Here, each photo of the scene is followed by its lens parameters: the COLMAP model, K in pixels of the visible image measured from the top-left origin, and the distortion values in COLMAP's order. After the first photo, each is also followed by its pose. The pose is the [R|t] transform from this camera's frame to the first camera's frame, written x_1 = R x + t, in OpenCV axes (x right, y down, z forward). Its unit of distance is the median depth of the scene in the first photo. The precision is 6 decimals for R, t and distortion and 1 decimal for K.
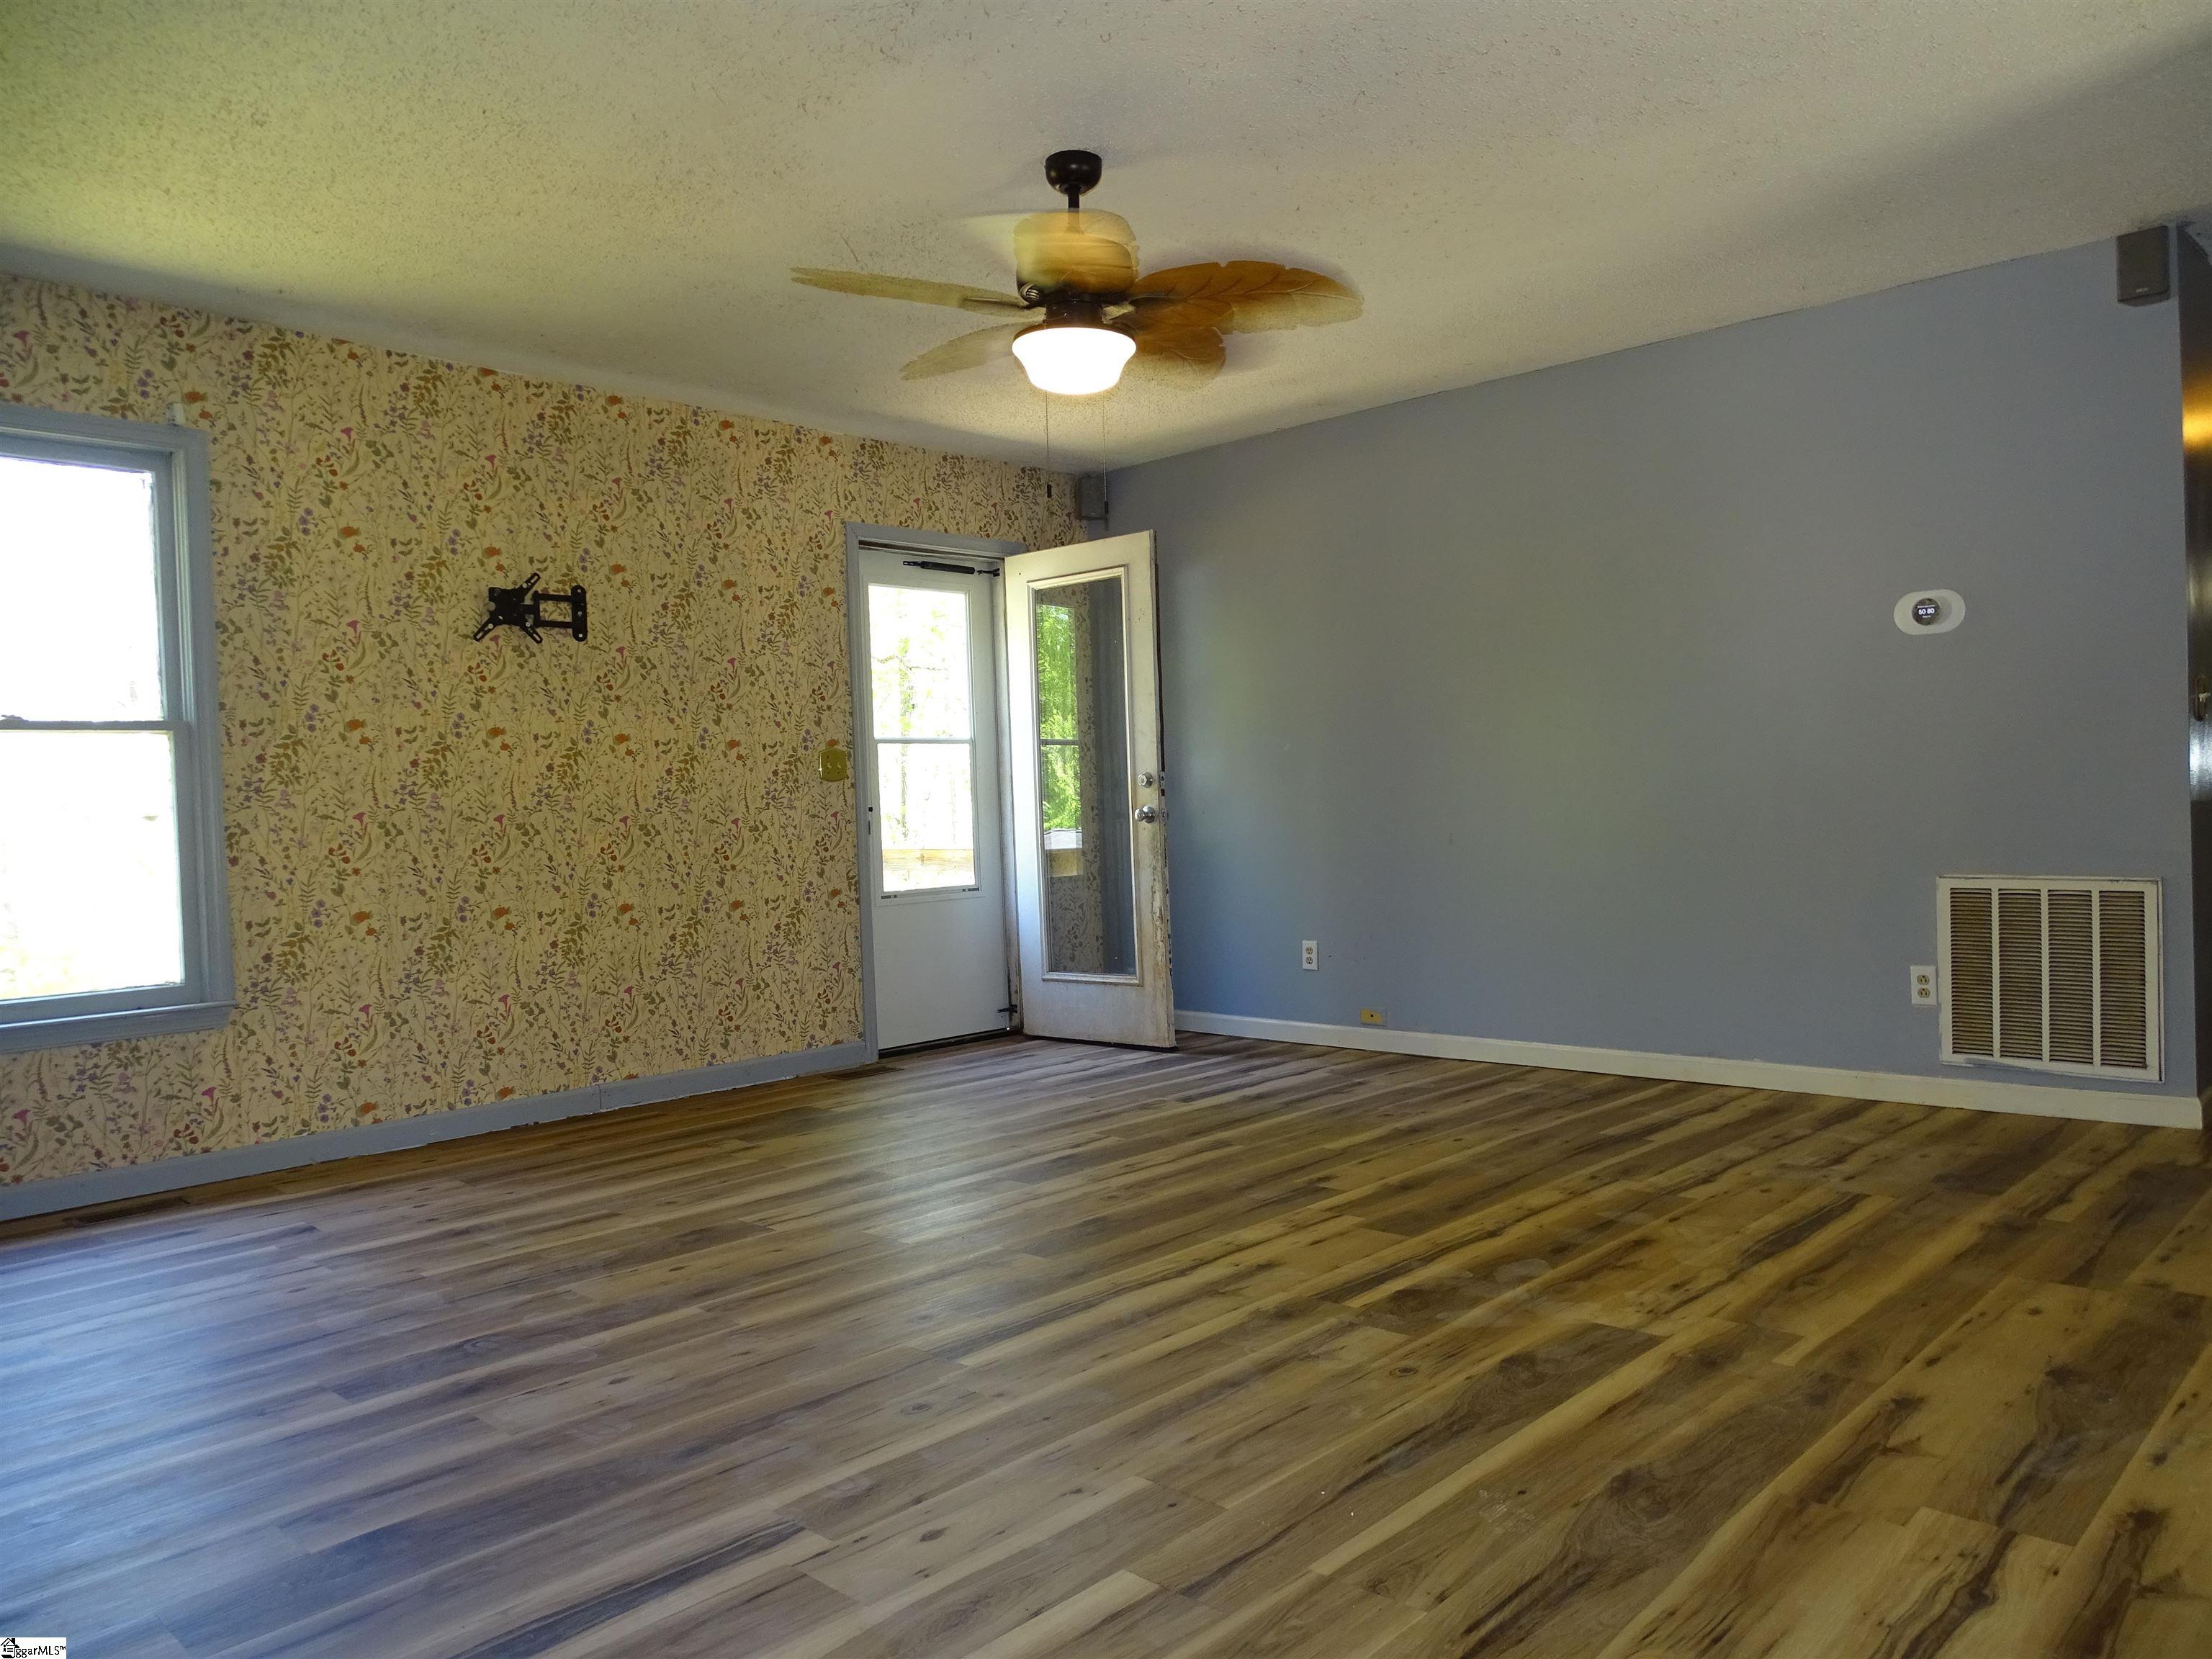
lens RADIAL K [[1581.1, 0, 1135.6], [0, 1581.1, 835.2], [0, 0, 1]] dist [-0.000839, 0.000469]
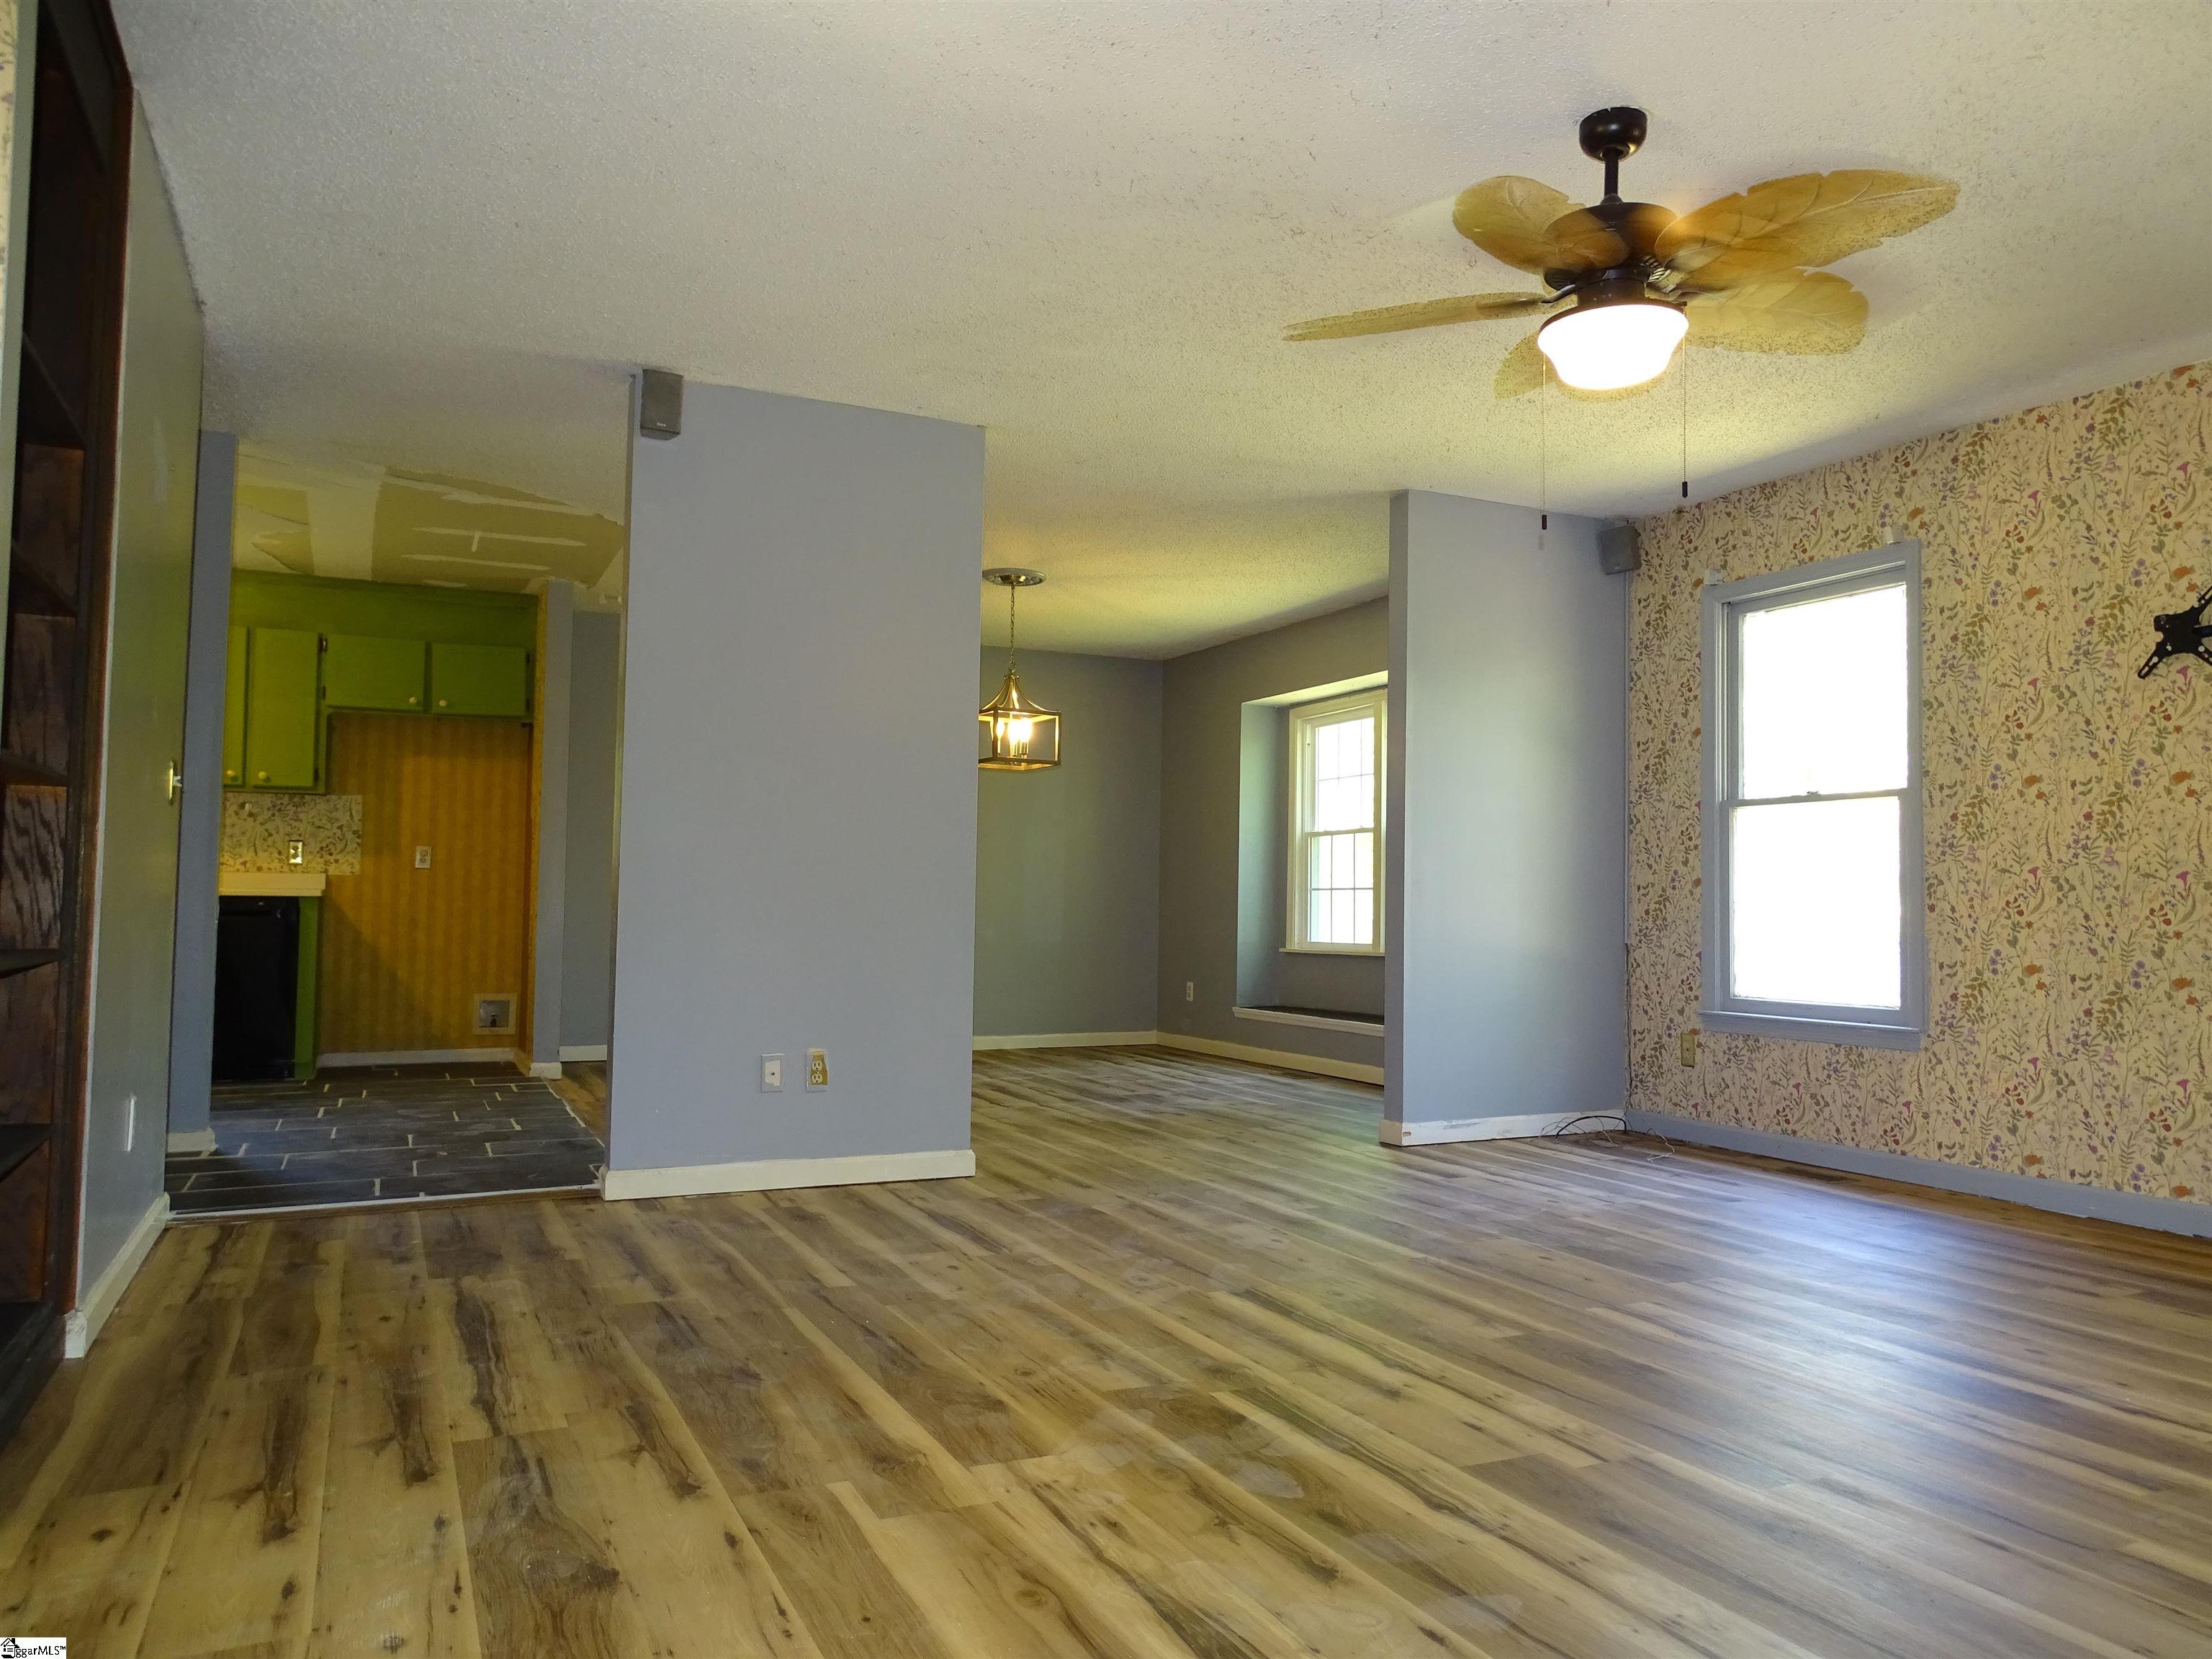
lens RADIAL K [[1581.1, 0, 1112.6], [0, 1581.1, 824.6], [0, 0, 1]] dist [-0.000839, 0.000469]
pose [[-0.376679, -0.017427, -0.926180, 0.703293], [-0.017861, 0.999774, -0.011548, -0.019934], [0.926172, 0.012192, -0.376905, 0.874060]]
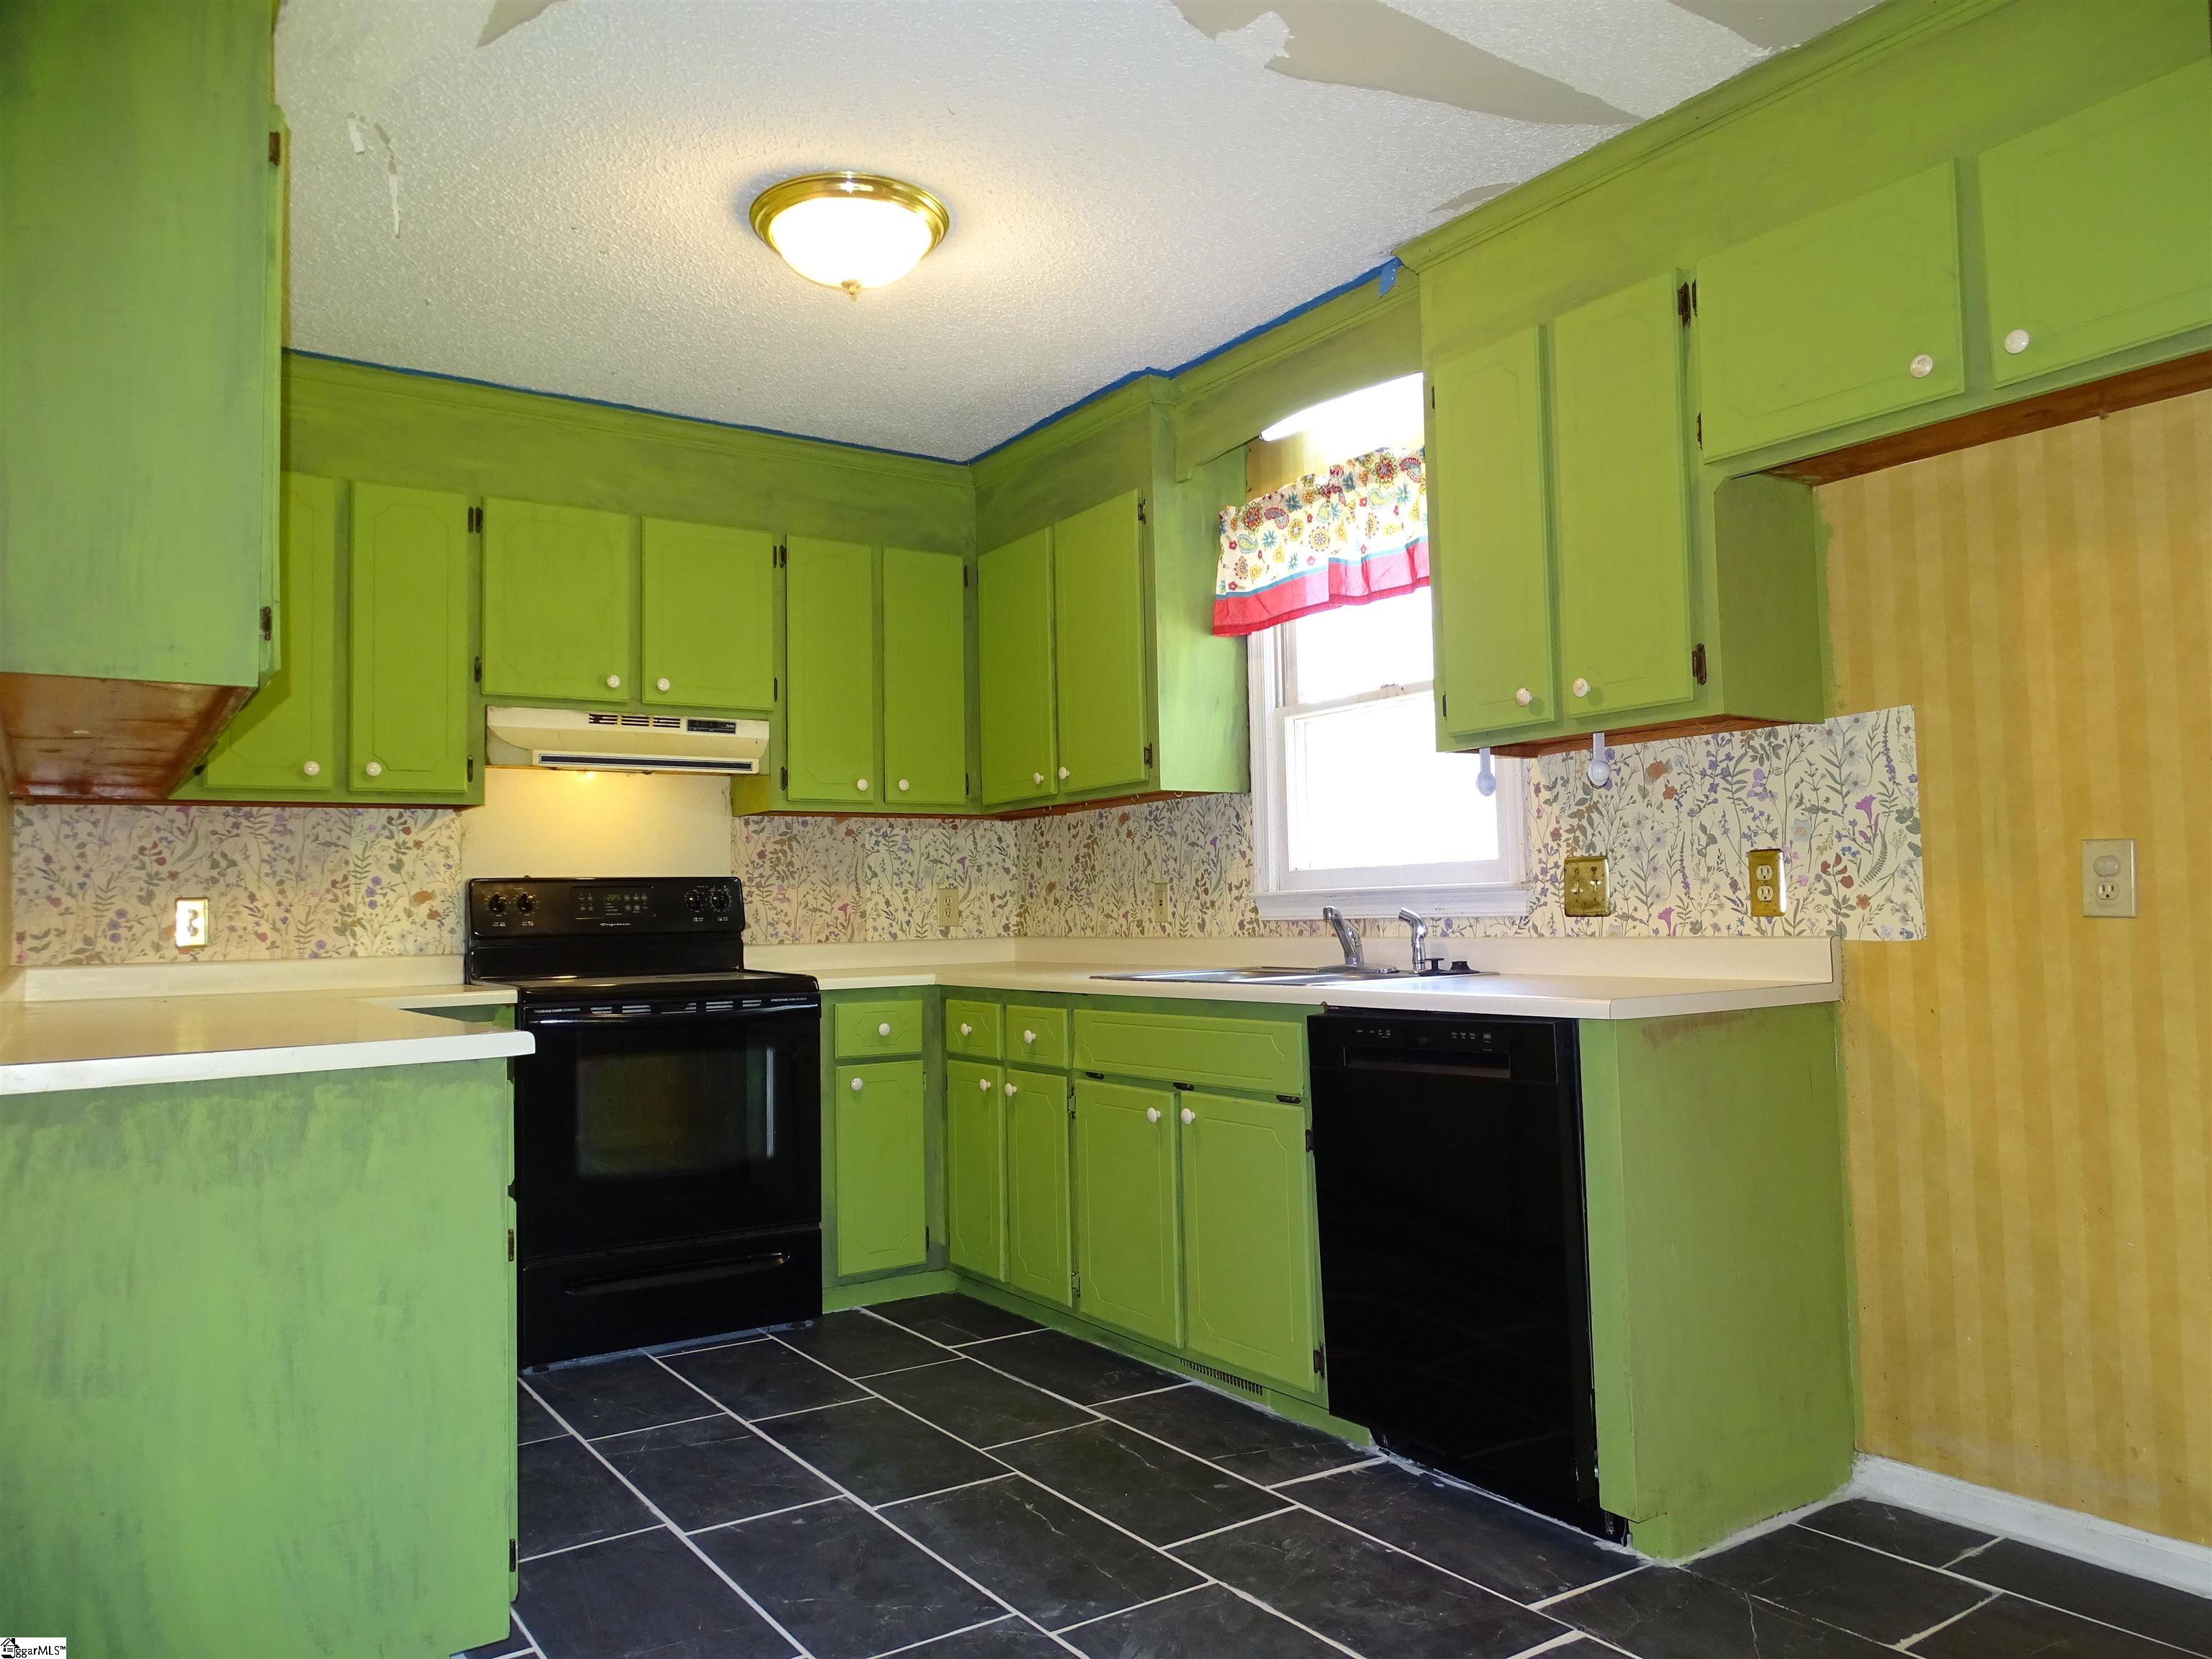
lens RADIAL K [[1581.1, 0, 1113.5], [0, 1581.1, 826.9], [0, 0, 1]] dist [-0.000839, 0.000469]
pose [[-0.977408, 0.065275, 0.201028, -0.439246], [0.058571, 0.997516, -0.039126, -0.006133], [-0.203082, -0.026467, -0.978804, 0.074075]]
